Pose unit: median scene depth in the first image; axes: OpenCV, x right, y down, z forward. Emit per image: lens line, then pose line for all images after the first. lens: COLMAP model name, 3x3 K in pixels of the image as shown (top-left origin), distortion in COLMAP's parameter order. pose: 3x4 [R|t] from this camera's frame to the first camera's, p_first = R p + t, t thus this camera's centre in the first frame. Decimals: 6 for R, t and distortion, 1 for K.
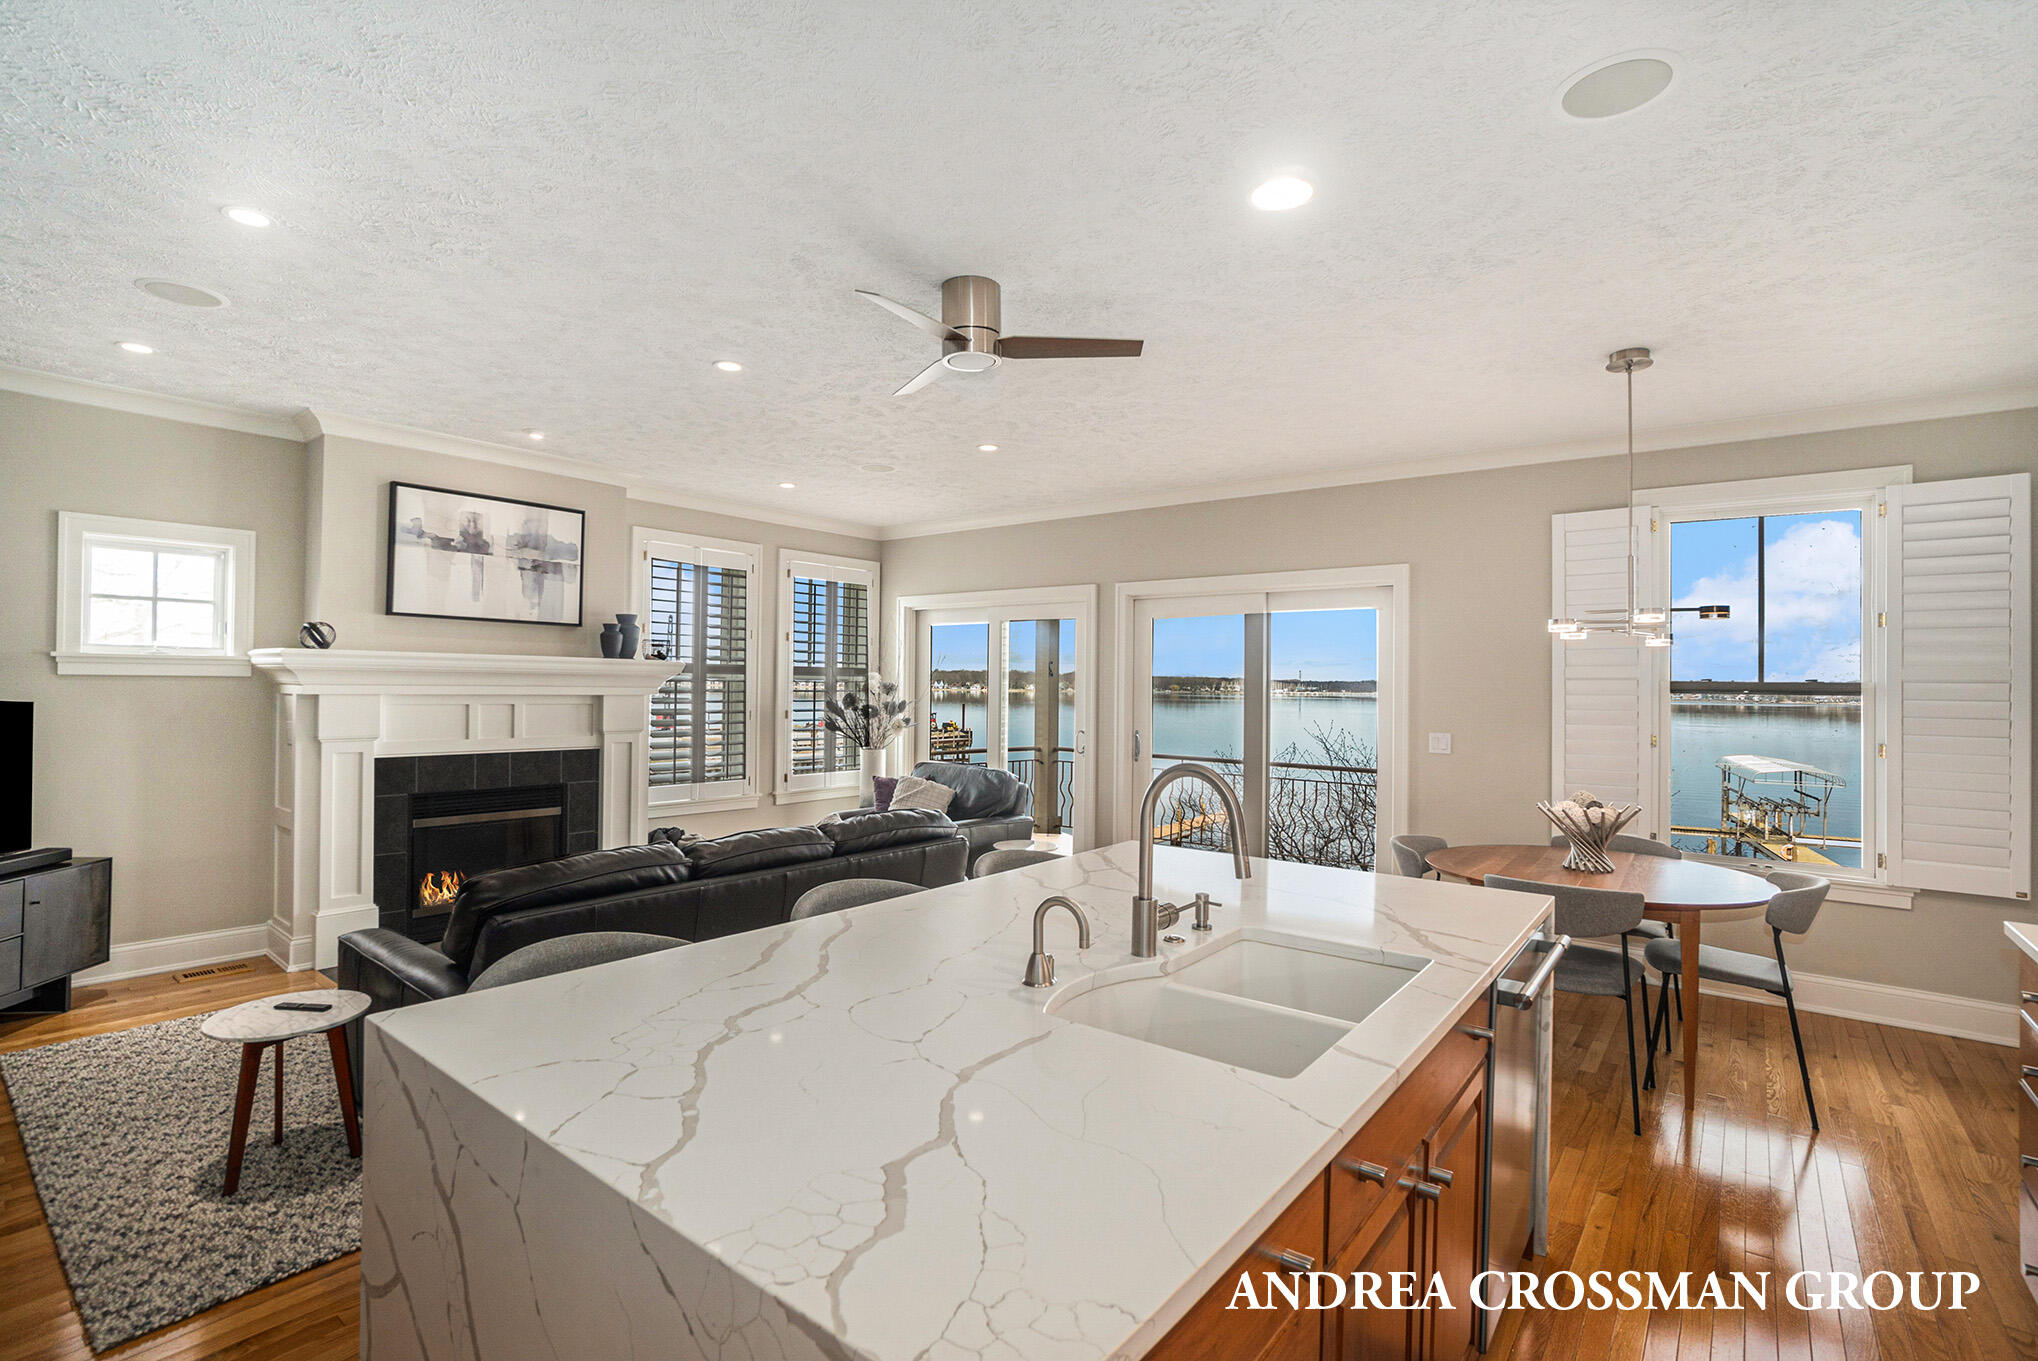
lens RADIAL K [[940.3, 0, 1005.8], [0, 940.3, 660.4], [0, 0, 1]] dist [-0.057239, 0.026236]
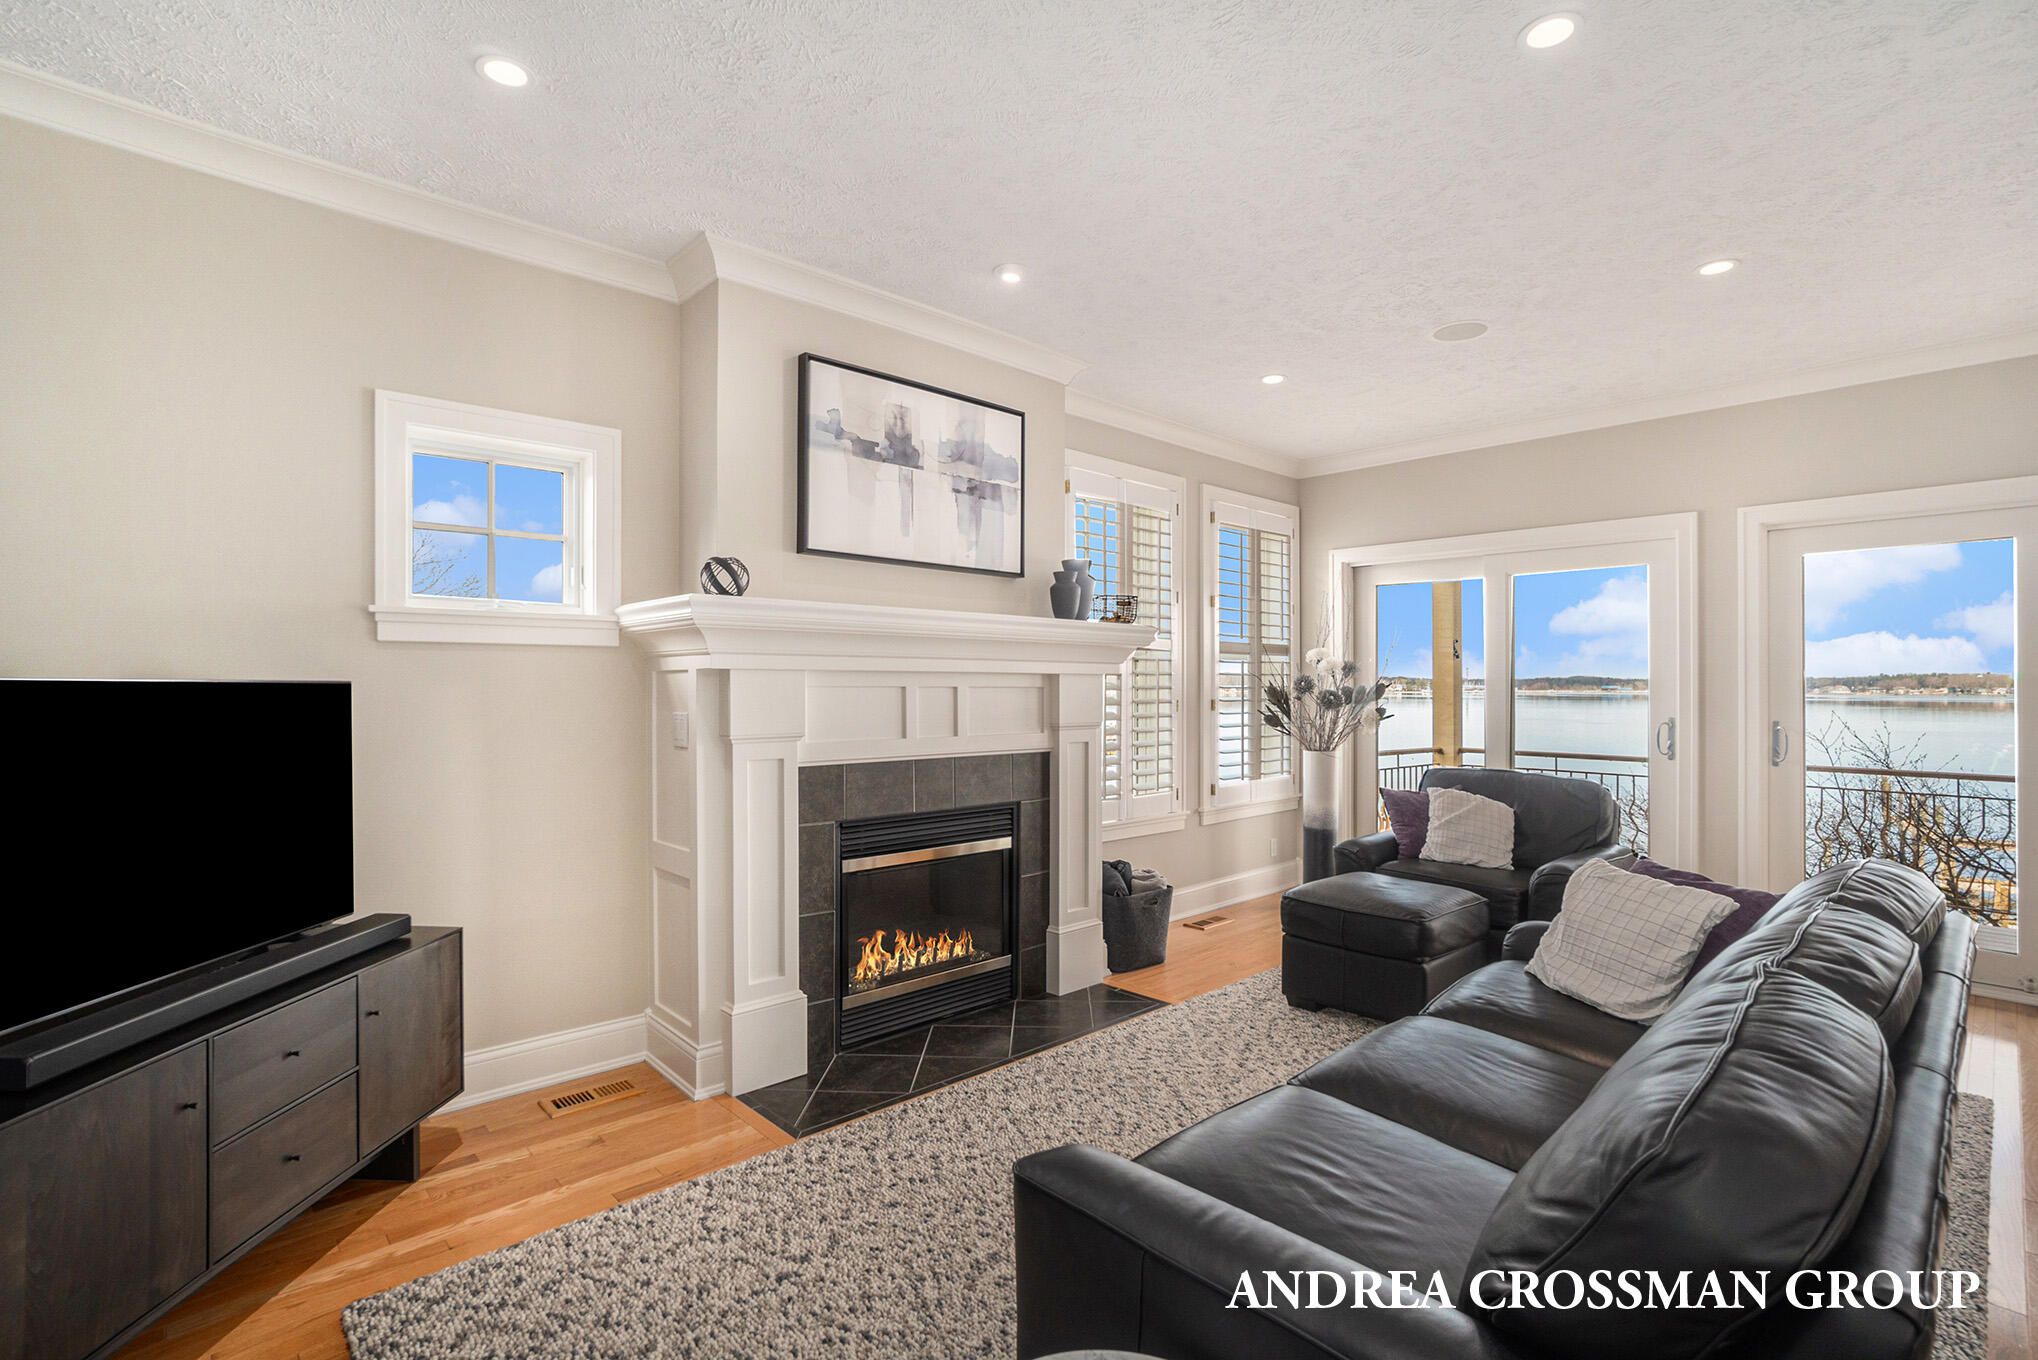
lens RADIAL K [[931.8, 0, 1021.7], [0, 931.8, 669.1], [0, 0, 1]] dist [-0.051099, 0.020483]
pose [[0.991020, -0.012520, -0.133129, -0.386479], [0.013583, 0.999883, 0.007085, 0.029265], [0.133025, -0.008830, 0.991073, 0.323659]]
